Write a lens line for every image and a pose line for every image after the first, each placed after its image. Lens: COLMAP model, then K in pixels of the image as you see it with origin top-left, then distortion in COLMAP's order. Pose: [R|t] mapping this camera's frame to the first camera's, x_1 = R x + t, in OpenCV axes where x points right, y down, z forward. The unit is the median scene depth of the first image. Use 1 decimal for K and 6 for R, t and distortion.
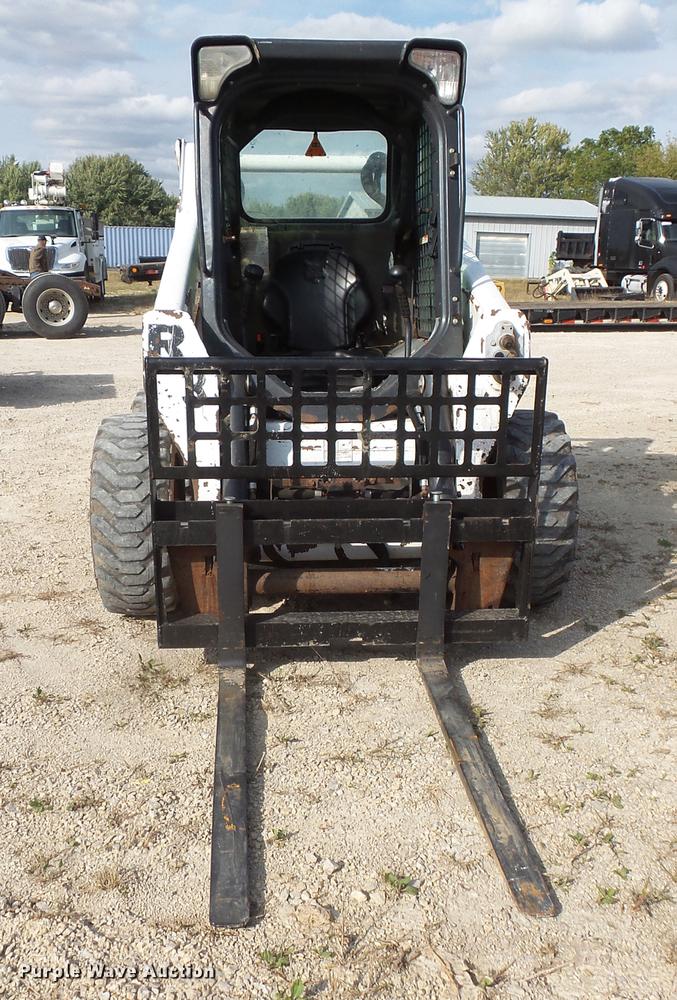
lens RADIAL K [[1039.7, 0, 338.5], [0, 1039.7, 500.0], [0, 0, 1]] dist [0.154693, 0.003581]
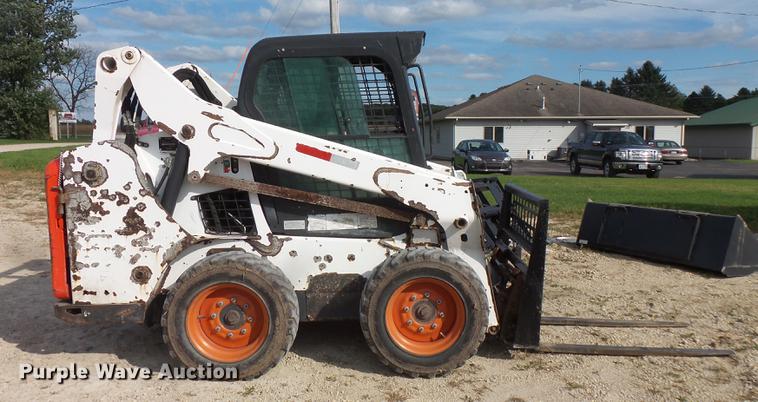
lens RADIAL K [[708.4, 0, 399.9], [0, 708.4, 207.0], [0, 0, 1]] dist [0.081652, 0.140385]
pose [[0.035325, -0.124312, 0.991614, -1.411893], [0.215404, 0.969858, 0.113911, -0.308985], [-0.975886, 0.209574, 0.061038, 1.088669]]
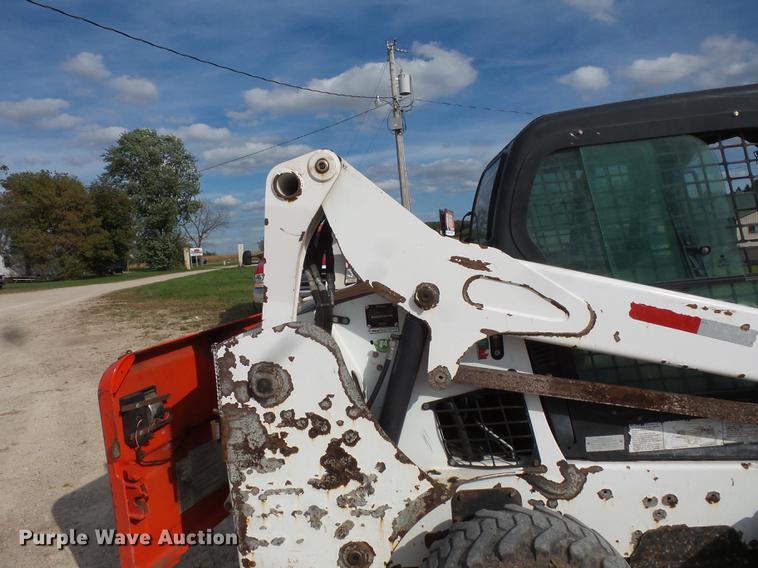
lens RADIAL K [[532.2, 0, 380.5], [0, 532.2, 286.5], [0, 0, 1]] dist [0.002012, -0.003276]
pose [[0.125630, -0.103346, 0.986680, -0.692662], [0.286608, 0.955932, 0.063633, -0.423582], [-0.949775, 0.274796, 0.149714, 1.451680]]
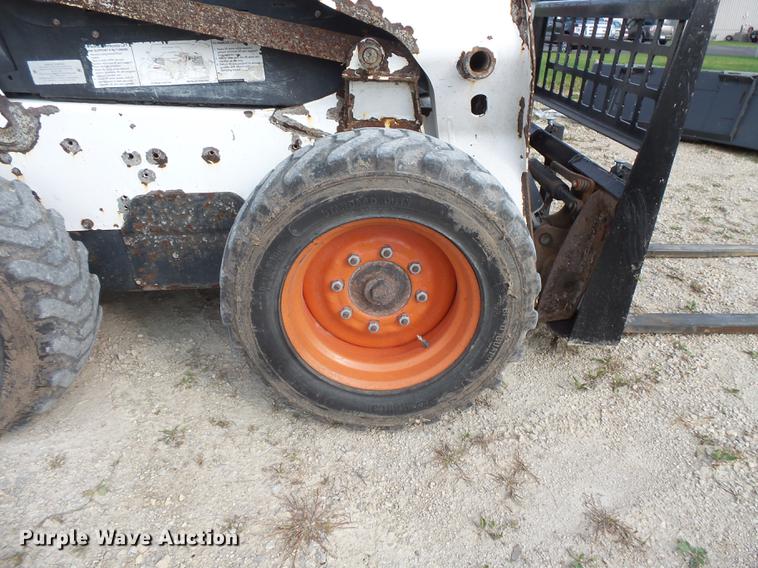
lens RADIAL K [[532.4, 0, 384.6], [0, 532.4, 285.2], [0, 0, 1]] dist [0.004457, -0.002900]
pose [[0.024510, -0.462079, 0.886500, -0.556525], [0.218567, 0.867790, 0.446284, -0.159283], [-0.975514, 0.182821, 0.122264, 1.109293]]
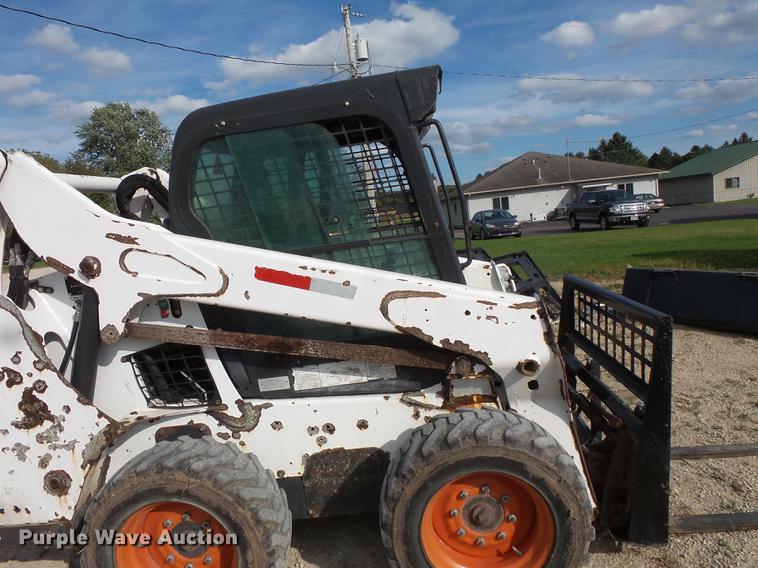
lens RADIAL K [[534.8, 0, 381.3], [0, 534.8, 286.8], [0, 0, 1]] dist [0.006591, -0.006183]
pose [[0.113619, -0.165802, 0.979592, -0.752245], [0.320746, 0.939304, 0.121781, -0.320754], [-0.940326, 0.300364, 0.159903, 1.097563]]
